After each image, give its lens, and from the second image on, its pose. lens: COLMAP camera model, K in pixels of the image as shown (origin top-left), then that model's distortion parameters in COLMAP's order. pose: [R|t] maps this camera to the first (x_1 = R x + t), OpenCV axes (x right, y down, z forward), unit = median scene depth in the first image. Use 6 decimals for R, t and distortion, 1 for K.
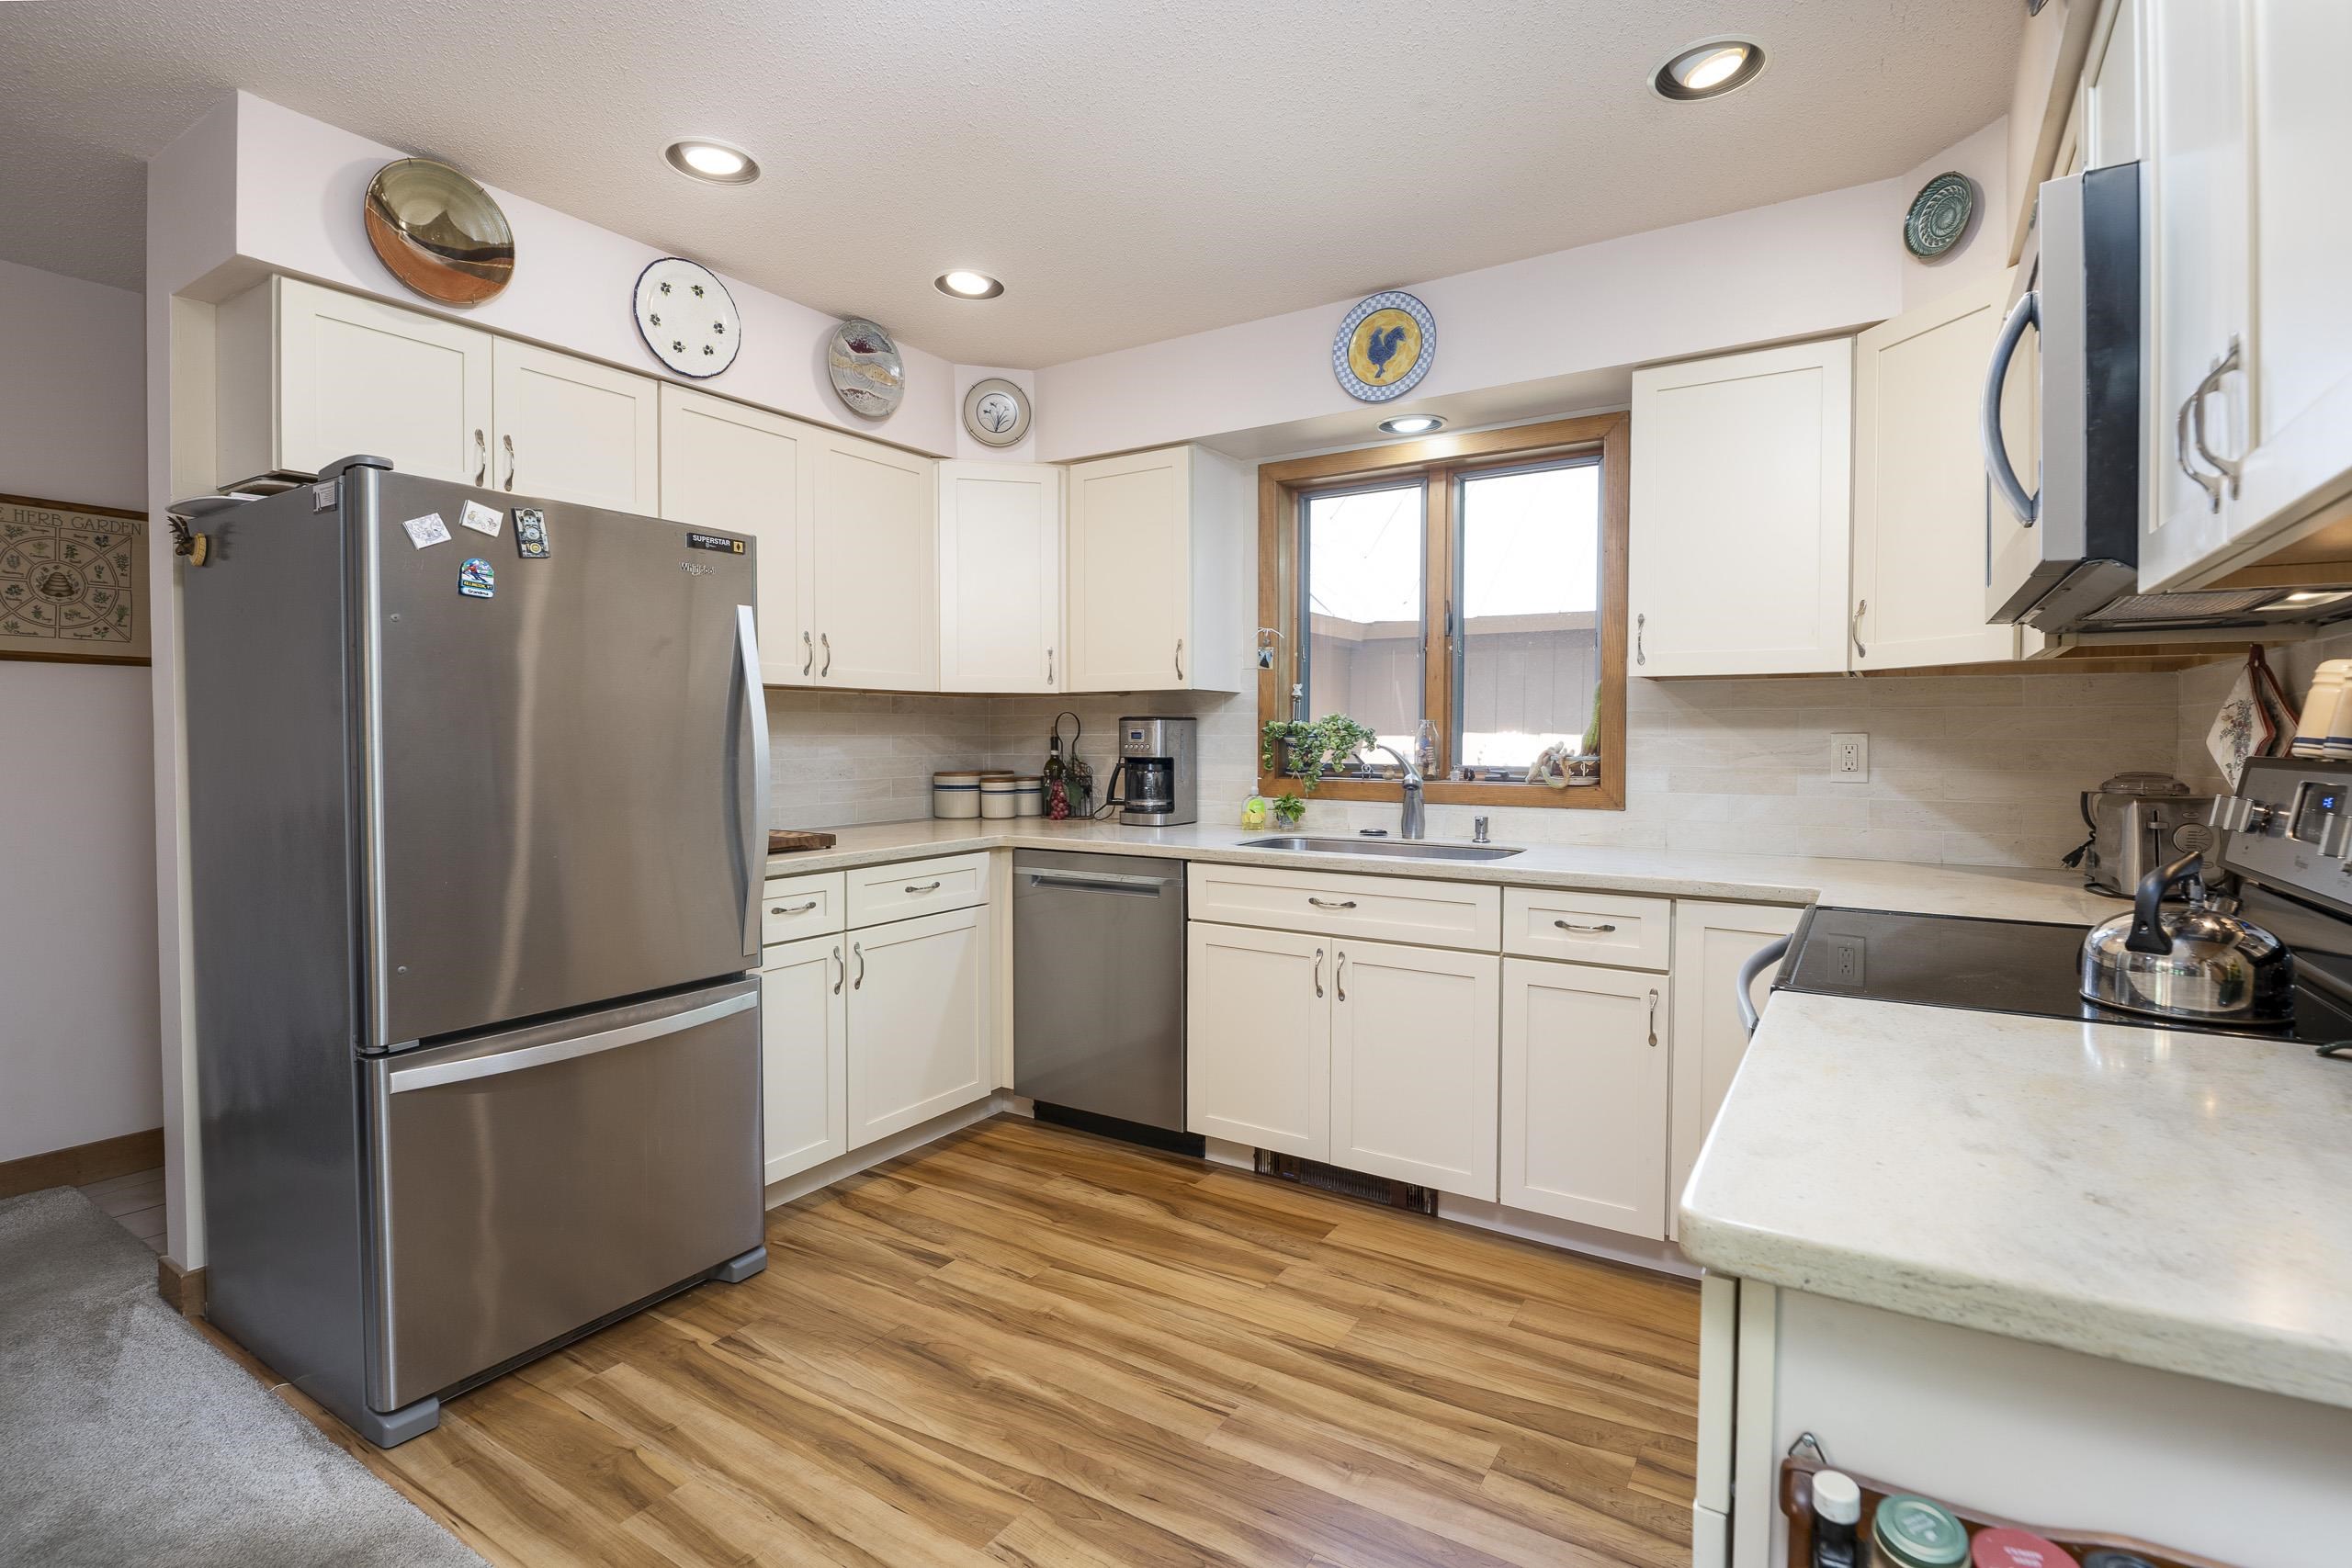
lens RADIAL K [[1046.9, 0, 1194.2], [0, 1046.9, 728.4], [0, 0, 1]] dist [-0.000492, -0.000162]
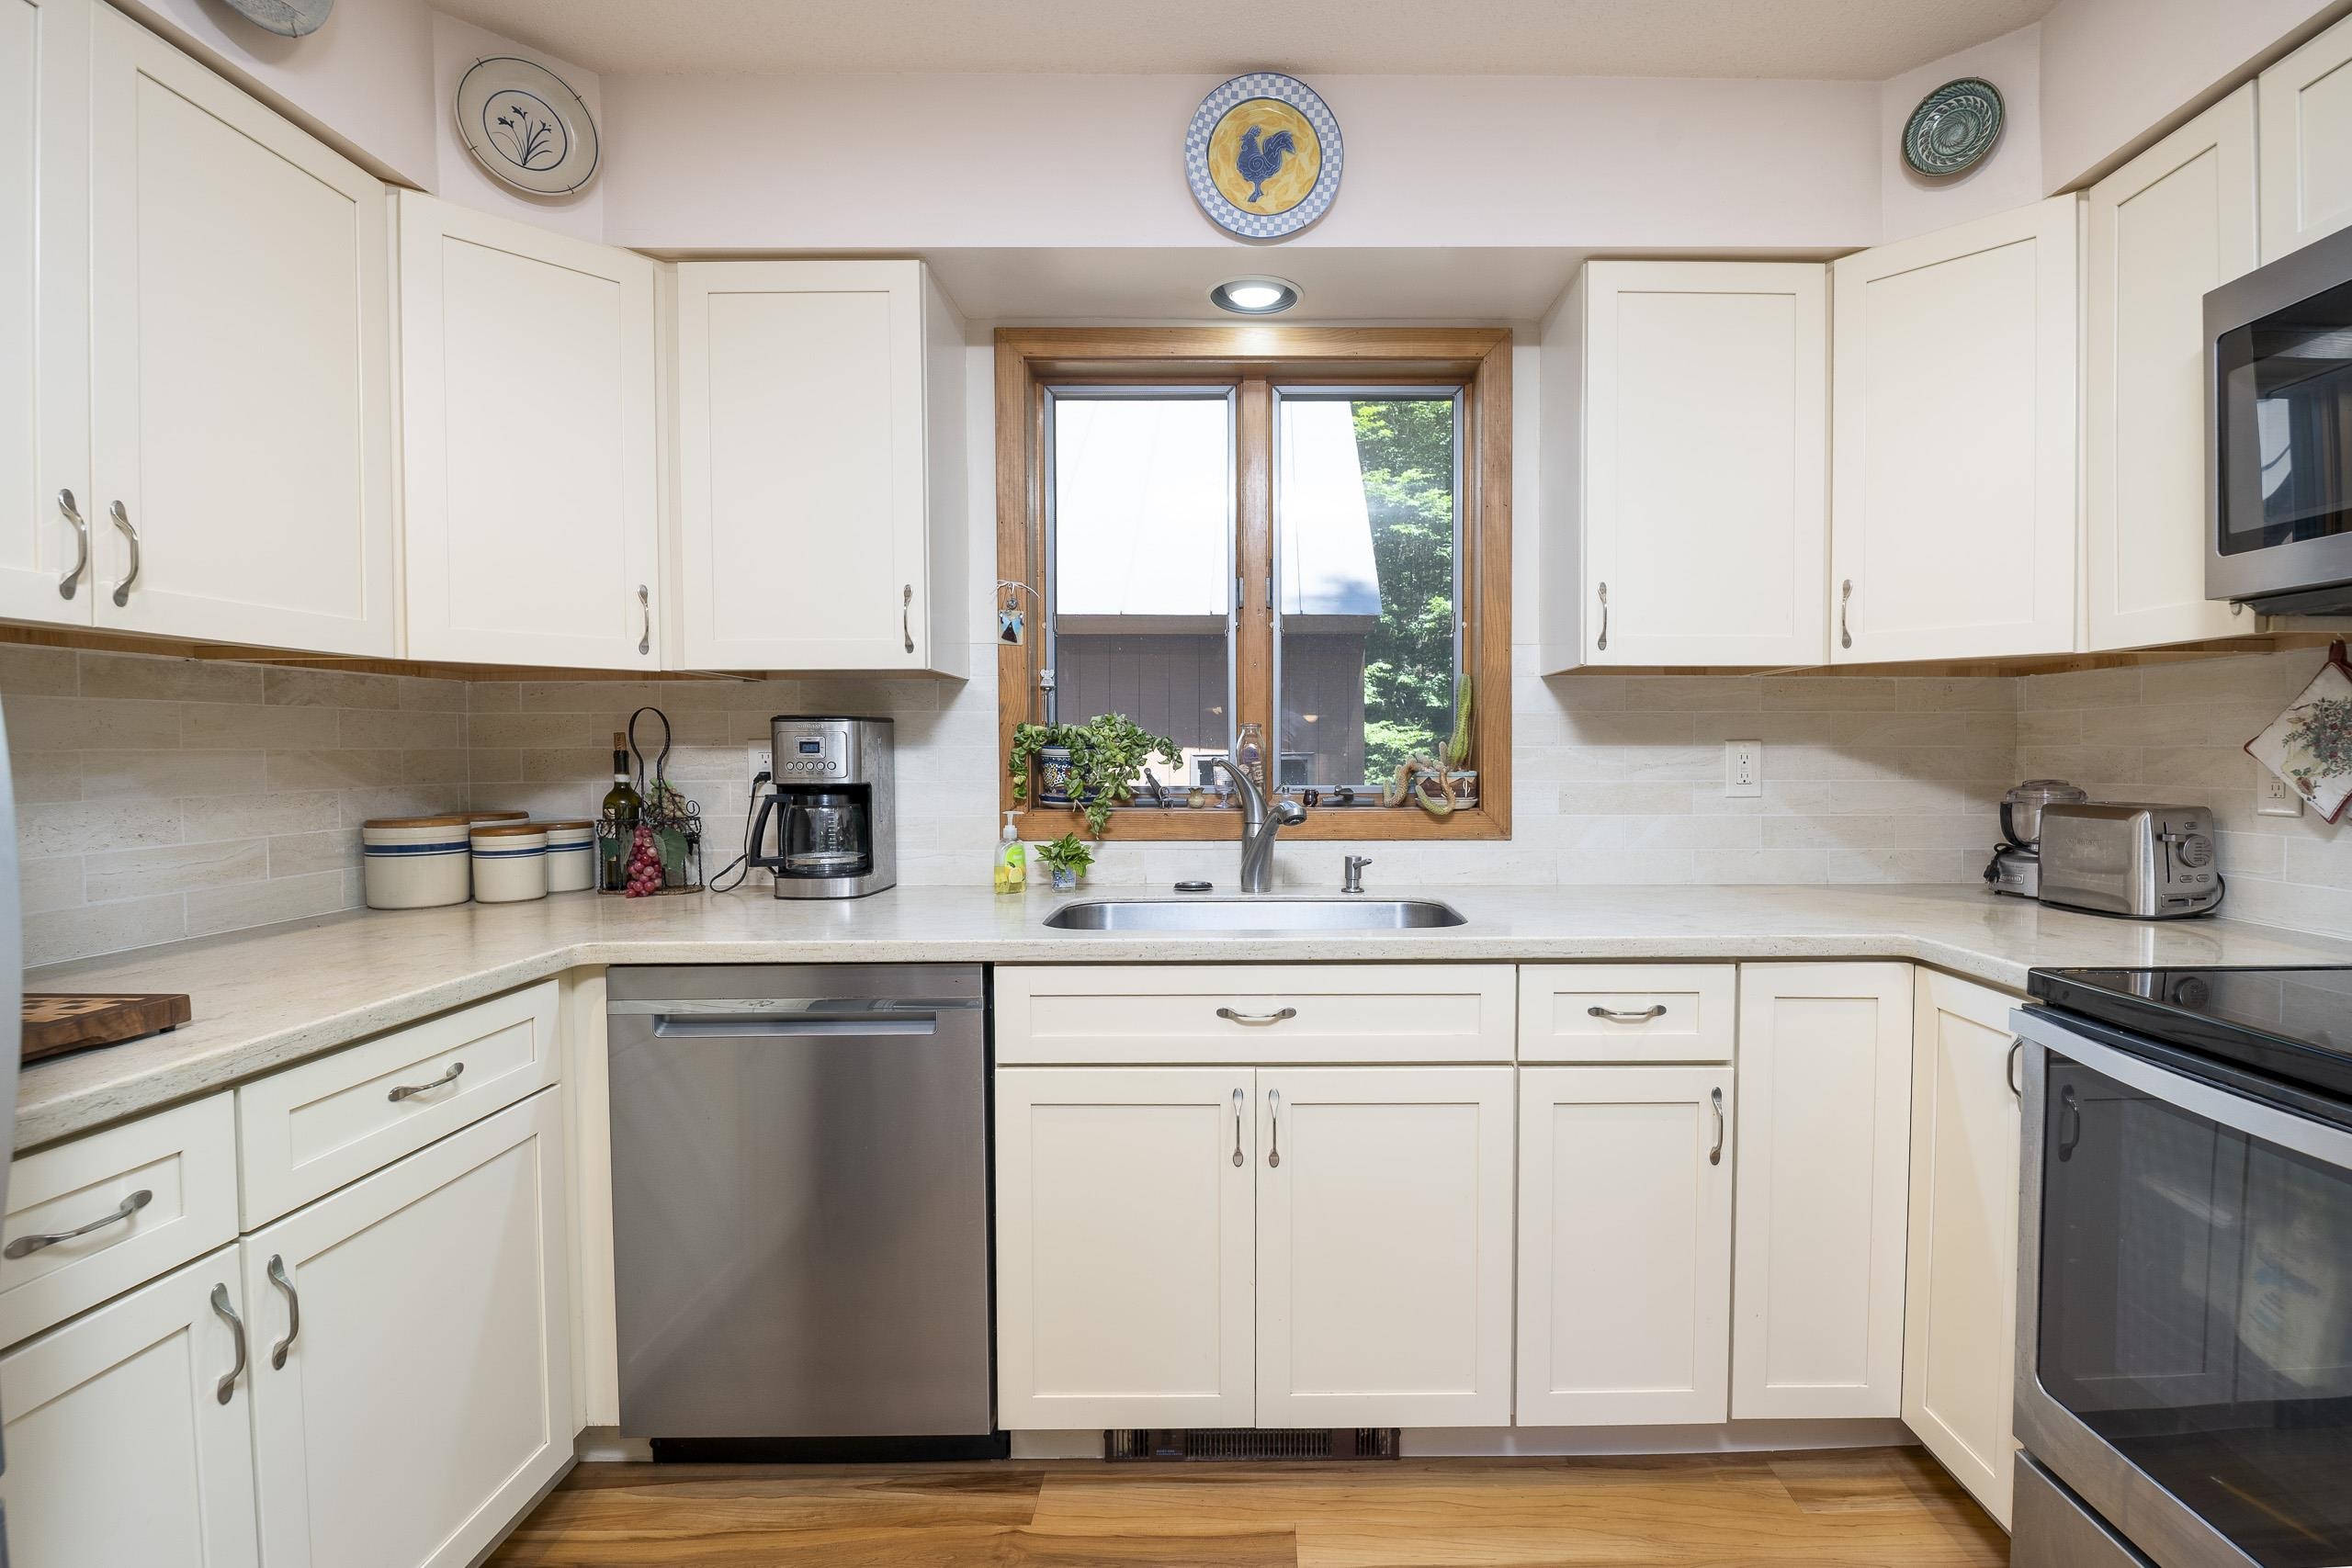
lens RADIAL K [[1069.7, 0, 1178.4], [0, 1069.7, 762.8], [0, 0, 1]] dist [-0.000576, -0.009360]
pose [[0.863619, -0.011590, 0.504012, -0.186795], [0.001704, 0.999797, 0.020071, 0.004056], [-0.504142, -0.016475, 0.863464, 0.390807]]
